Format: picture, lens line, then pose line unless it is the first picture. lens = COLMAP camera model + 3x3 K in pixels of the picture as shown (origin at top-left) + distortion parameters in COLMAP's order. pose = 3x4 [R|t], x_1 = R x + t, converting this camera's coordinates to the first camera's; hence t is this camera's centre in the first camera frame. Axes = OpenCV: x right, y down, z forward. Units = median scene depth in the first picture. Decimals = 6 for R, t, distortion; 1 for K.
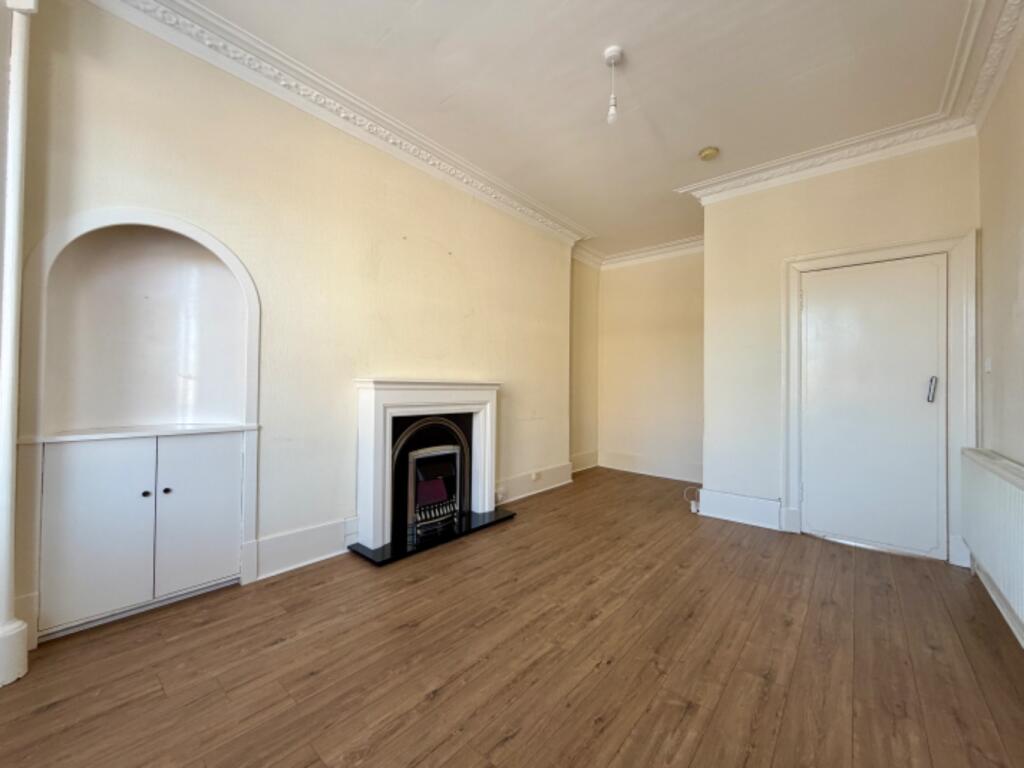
lens RADIAL K [[406.8, 0, 512.5], [0, 406.8, 384.4], [0, 0, 1]] dist [0.002109, 0.000135]
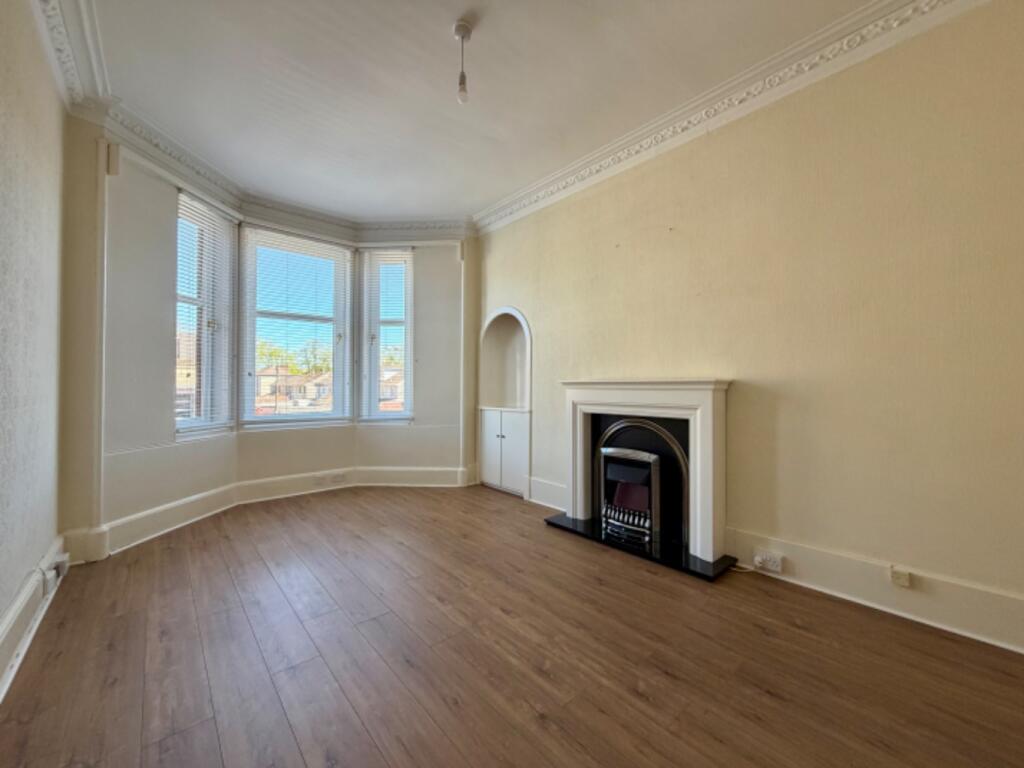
lens RADIAL K [[406.8, 0, 512.3], [0, 406.8, 388.2], [0, 0, 1]] dist [0.002109, 0.000135]
pose [[-0.145005, -0.011410, -0.989365, 0.869826], [0.001257, 0.999931, -0.011716, 0.022165], [0.989430, -0.002942, -0.144980, 0.948146]]
